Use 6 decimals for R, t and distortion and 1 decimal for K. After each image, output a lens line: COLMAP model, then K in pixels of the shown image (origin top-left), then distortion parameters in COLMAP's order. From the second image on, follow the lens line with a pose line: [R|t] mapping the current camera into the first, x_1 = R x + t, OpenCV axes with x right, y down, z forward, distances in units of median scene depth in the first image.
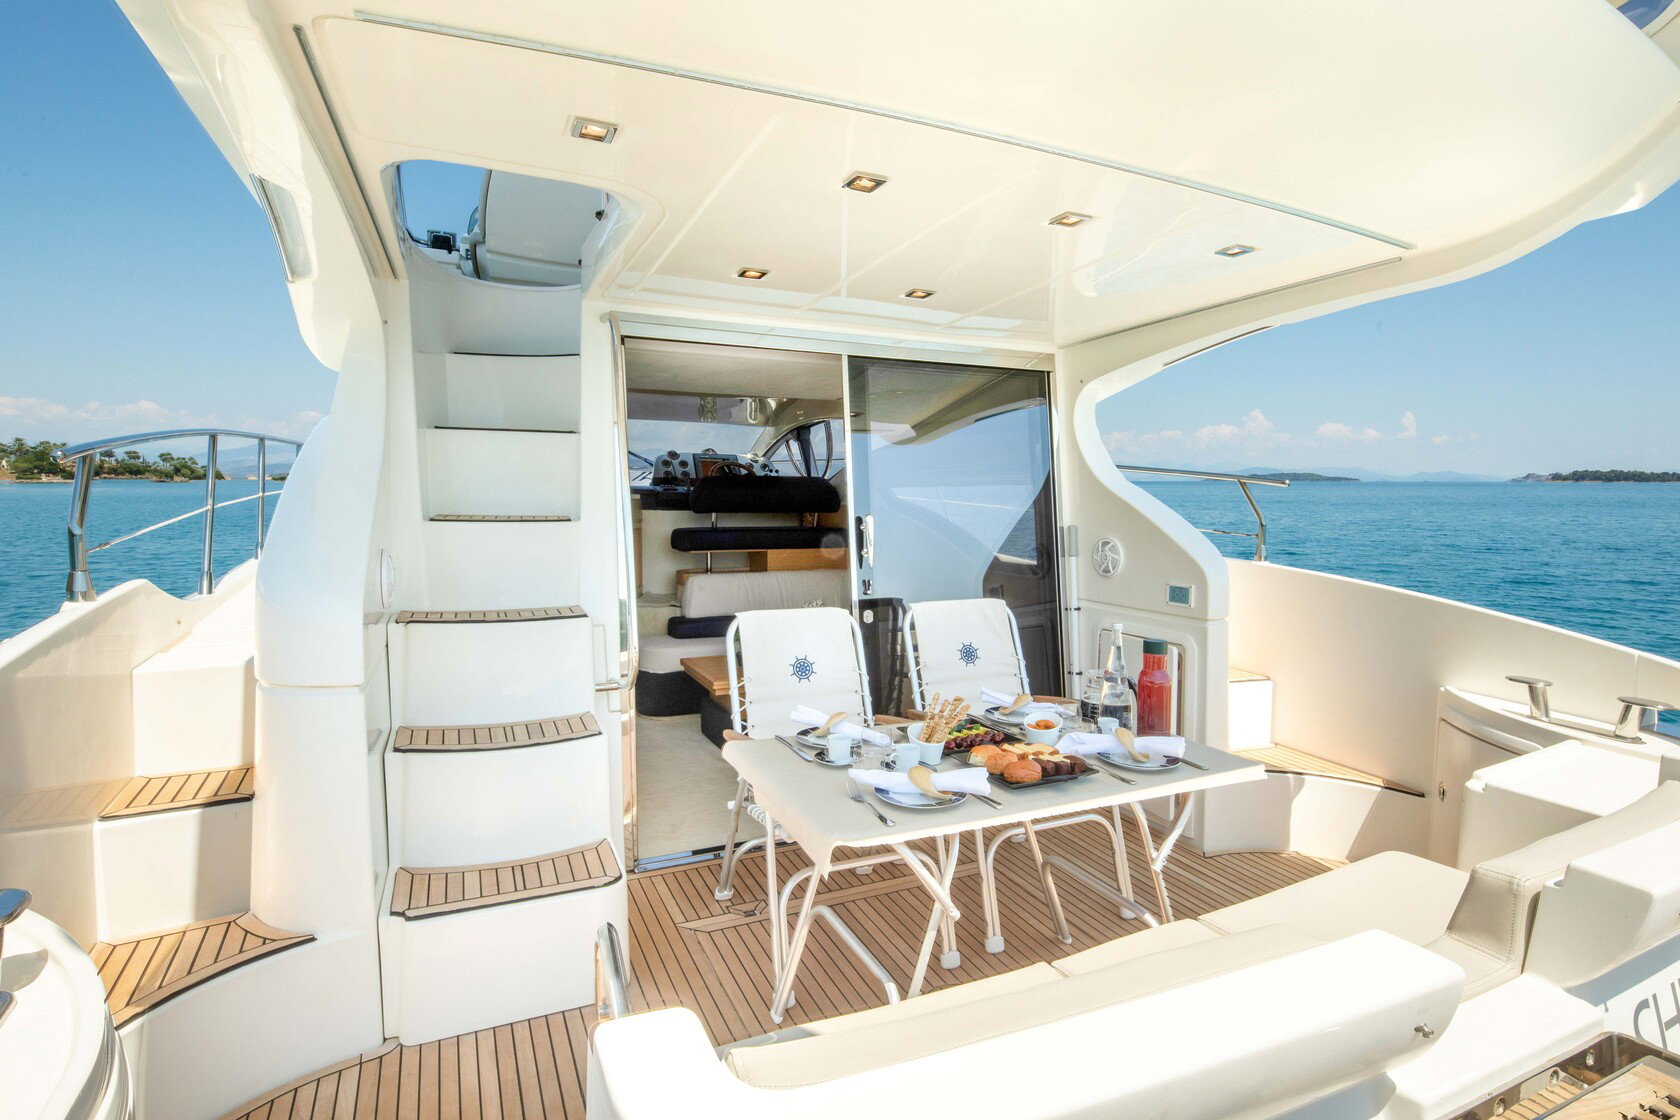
lens RADIAL K [[850.4, 0, 838.1], [0, 850.4, 557.9], [0, 0, 1]] dist [-0.021800, 0.000464]
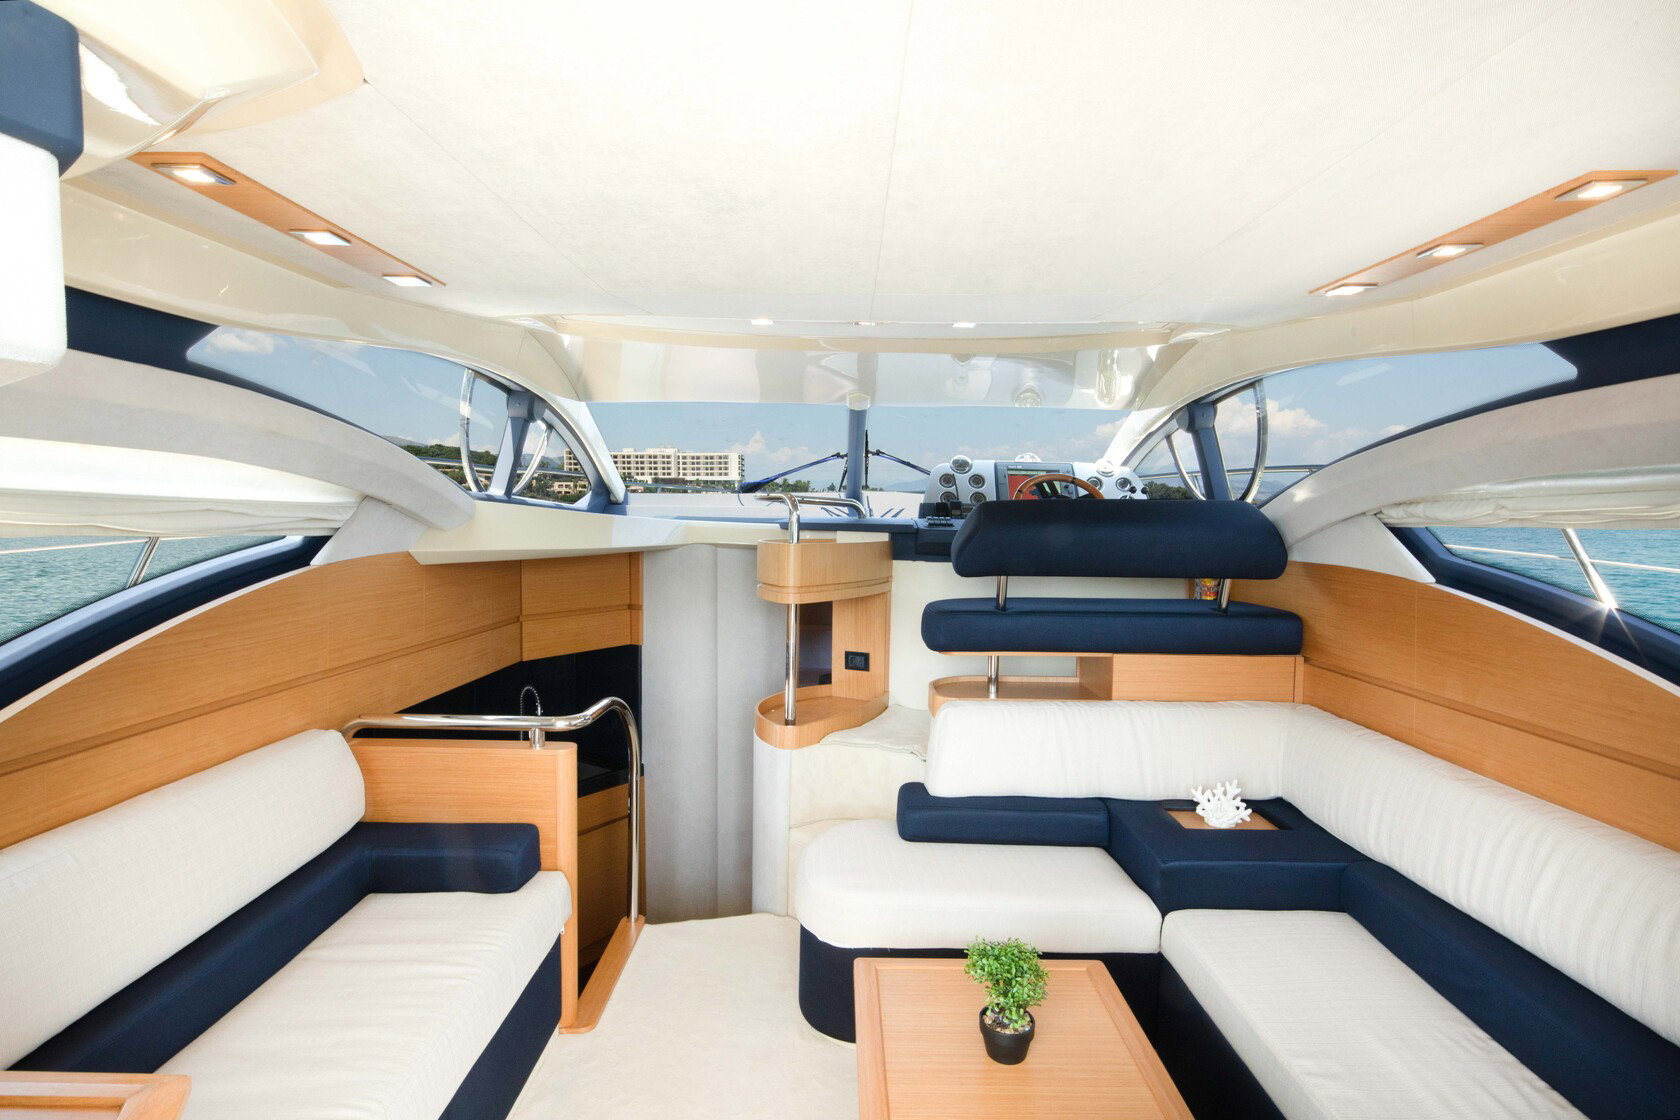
lens RADIAL K [[850.4, 0, 828.1], [0, 850.4, 554.4], [0, 0, 1]] dist [-0.021800, 0.000464]
pose [[0.896152, 0.019161, -0.443333, -0.014975], [-0.036469, 0.998868, -0.030547, -0.038992], [0.442246, 0.043542, 0.895836, 0.441740]]
